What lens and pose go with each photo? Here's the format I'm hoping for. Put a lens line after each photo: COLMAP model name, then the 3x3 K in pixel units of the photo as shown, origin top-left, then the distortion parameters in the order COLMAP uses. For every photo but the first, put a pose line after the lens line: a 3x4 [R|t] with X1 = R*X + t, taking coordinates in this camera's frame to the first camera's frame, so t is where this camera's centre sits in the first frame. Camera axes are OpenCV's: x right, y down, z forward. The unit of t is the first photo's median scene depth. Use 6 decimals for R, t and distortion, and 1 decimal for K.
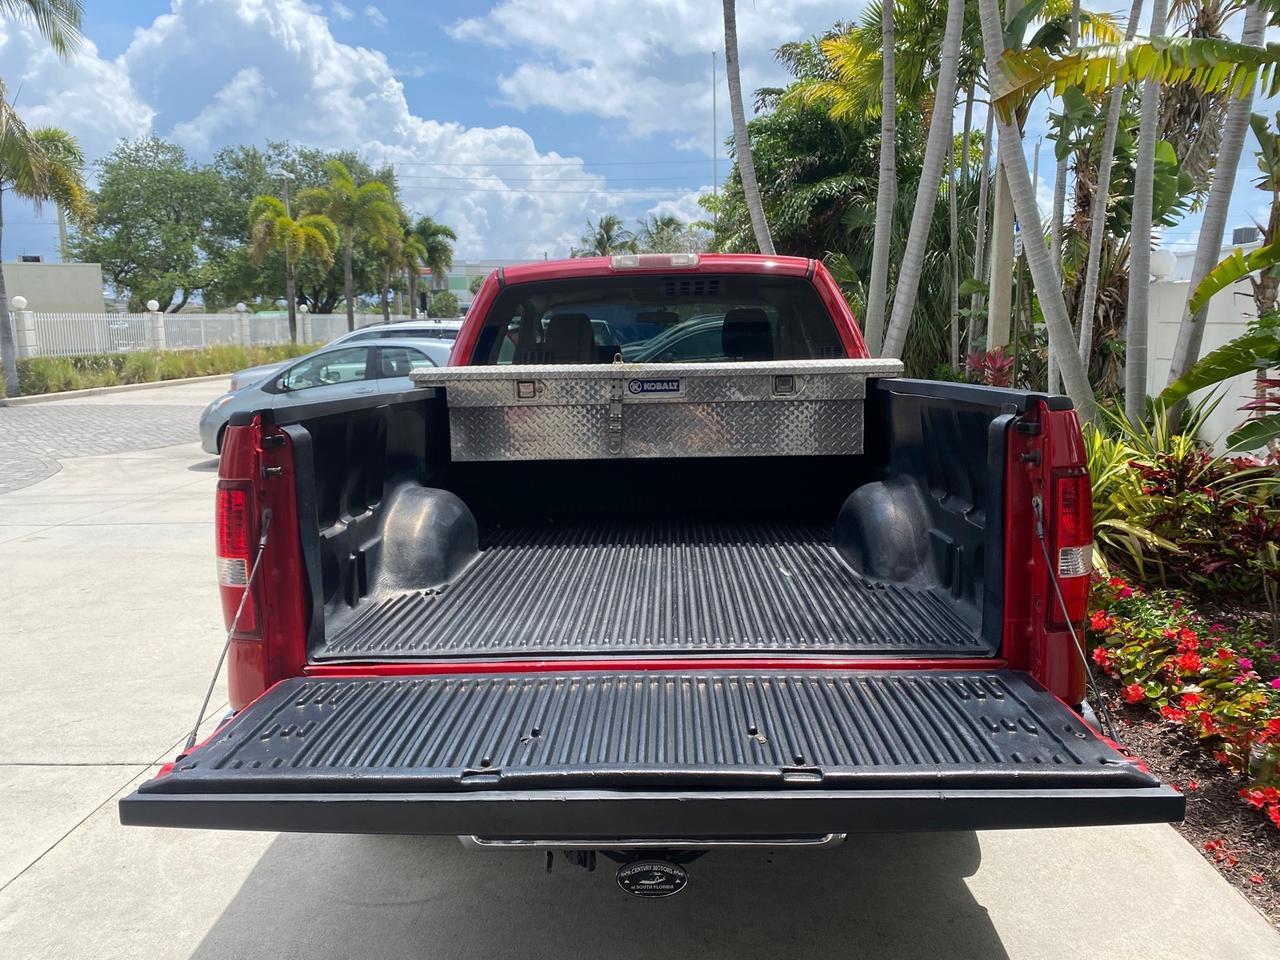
lens RADIAL K [[997.6, 0, 638.6], [0, 997.6, 474.0], [0, 0, 1]] dist [0.013527, -0.009913]
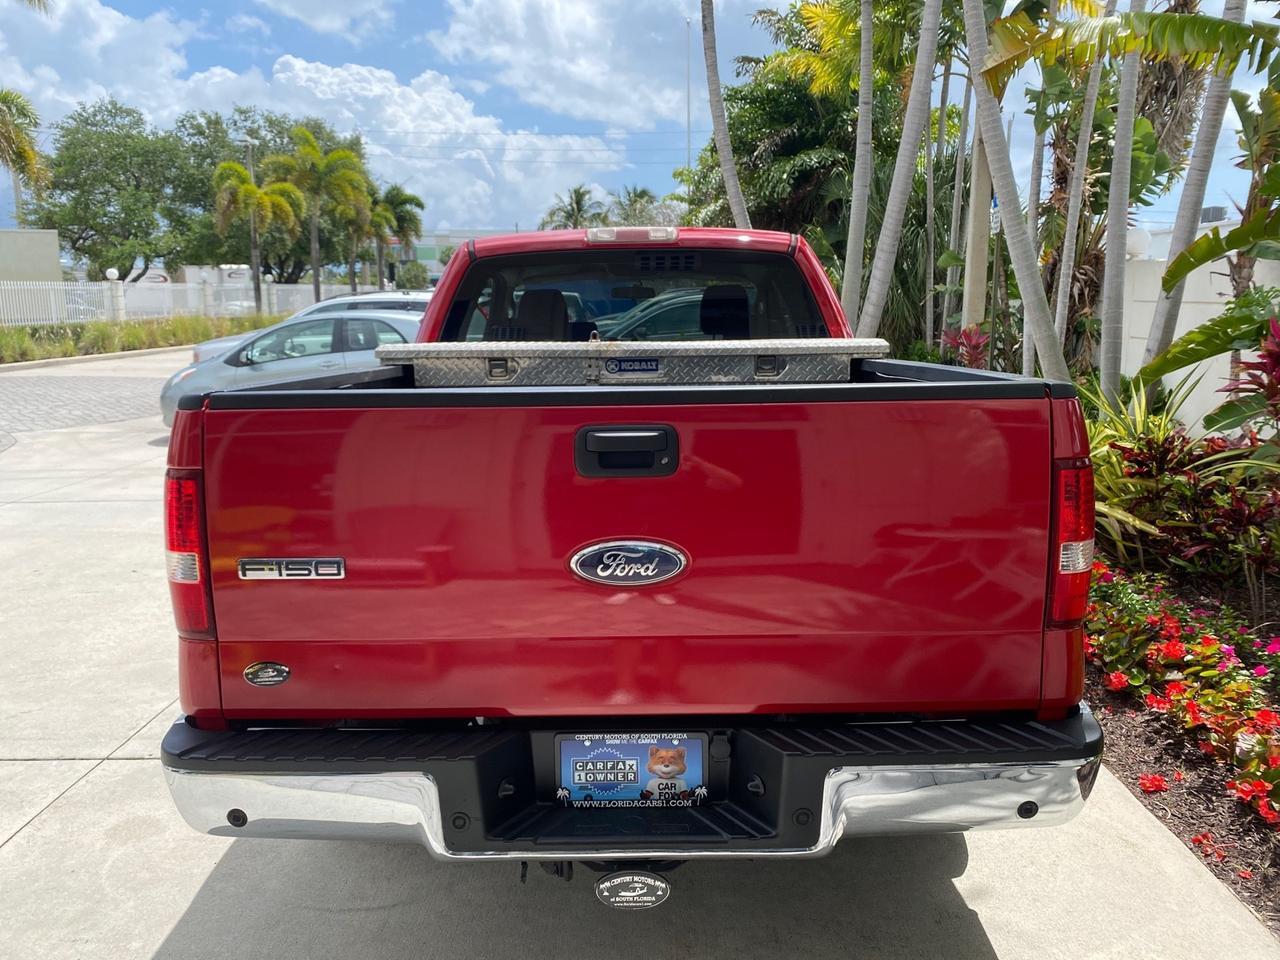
lens RADIAL K [[1002.1, 0, 641.3], [0, 1002.1, 470.2], [0, 0, 1]] dist [0.003426, 0.003805]
pose [[0.999508, 0.003030, 0.031213, -0.001601], [-0.003715, 0.999753, 0.021911, -0.002618], [-0.031139, -0.022016, 0.999273, 0.010153]]
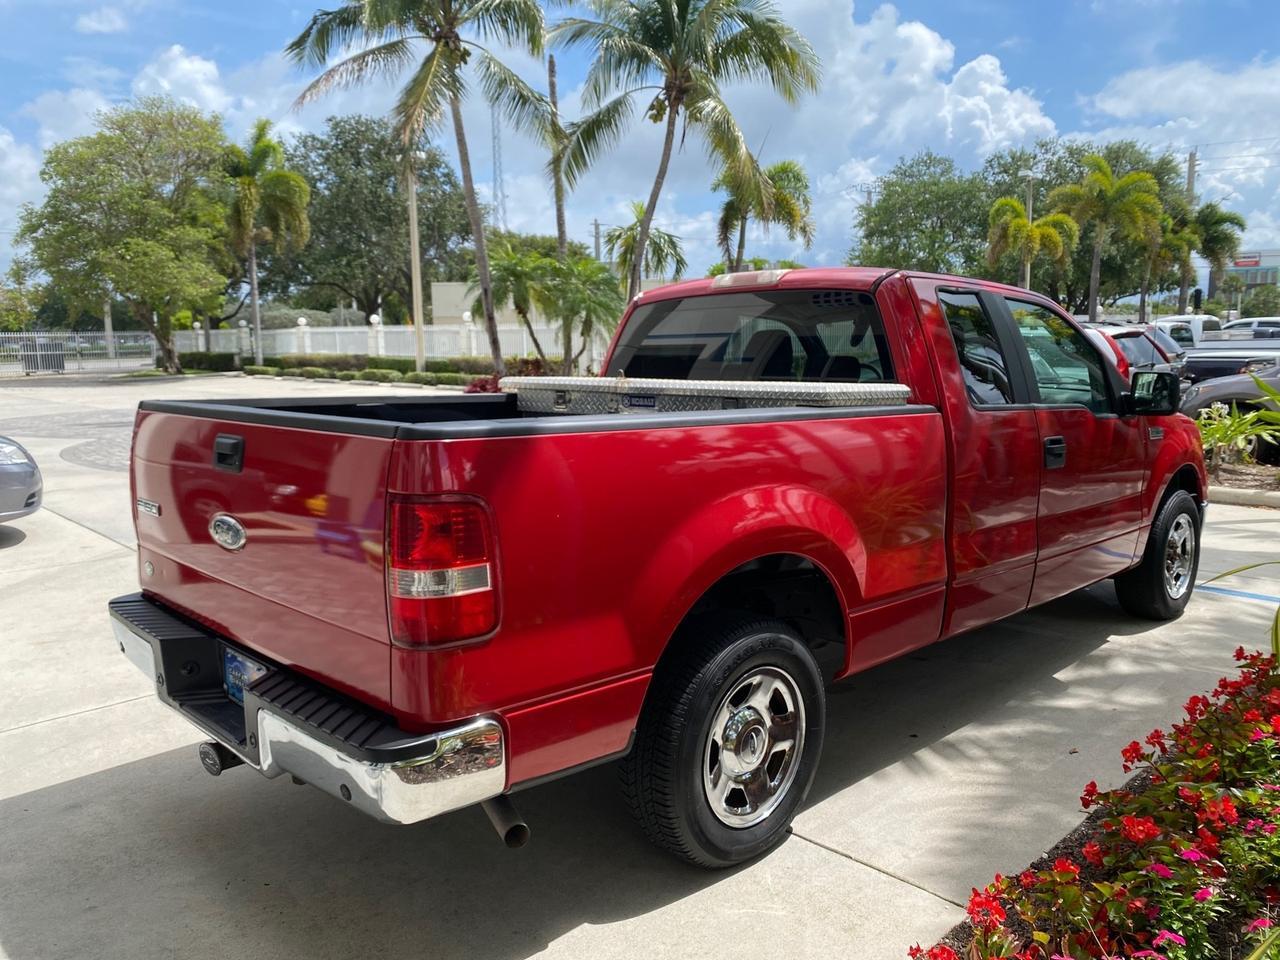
lens RADIAL K [[997.6, 0, 638.6], [0, 997.6, 474.0], [0, 0, 1]] dist [0.013527, -0.009913]
pose [[0.724897, 0.100444, -0.681495, 0.253351], [-0.100238, 0.994163, 0.039905, -0.018372], [0.681526, 0.039385, 0.730734, 0.075286]]
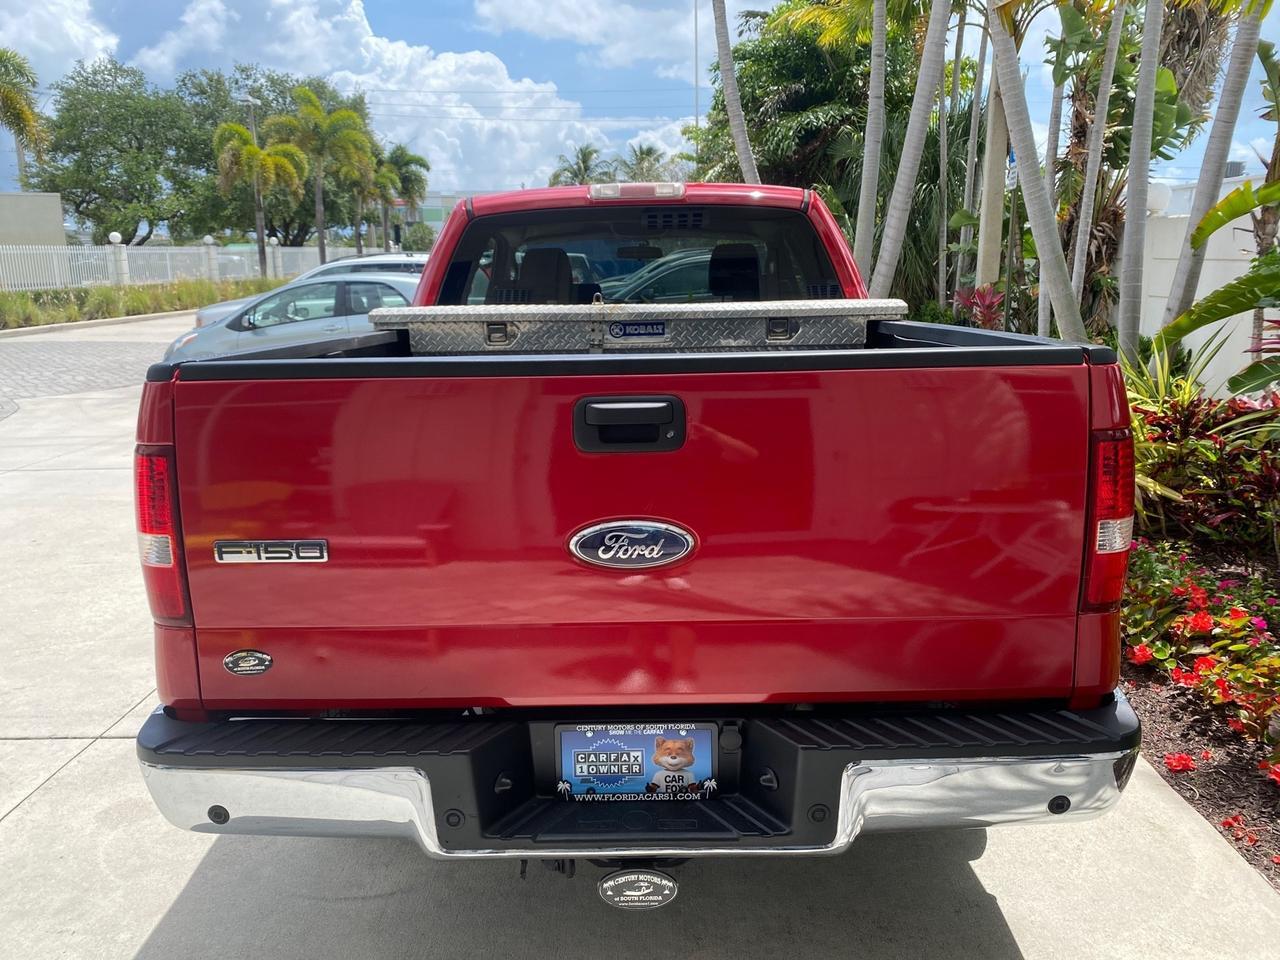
lens RADIAL K [[1001.7, 0, 642.9], [0, 1001.7, 469.9], [0, 0, 1]] dist [0.004054, 0.002457]
pose [[0.999708, -0.002463, 0.024035, -0.000465], [0.001037, 0.998246, 0.059186, -0.004161], [-0.024139, -0.059144, 0.997958, 0.022299]]
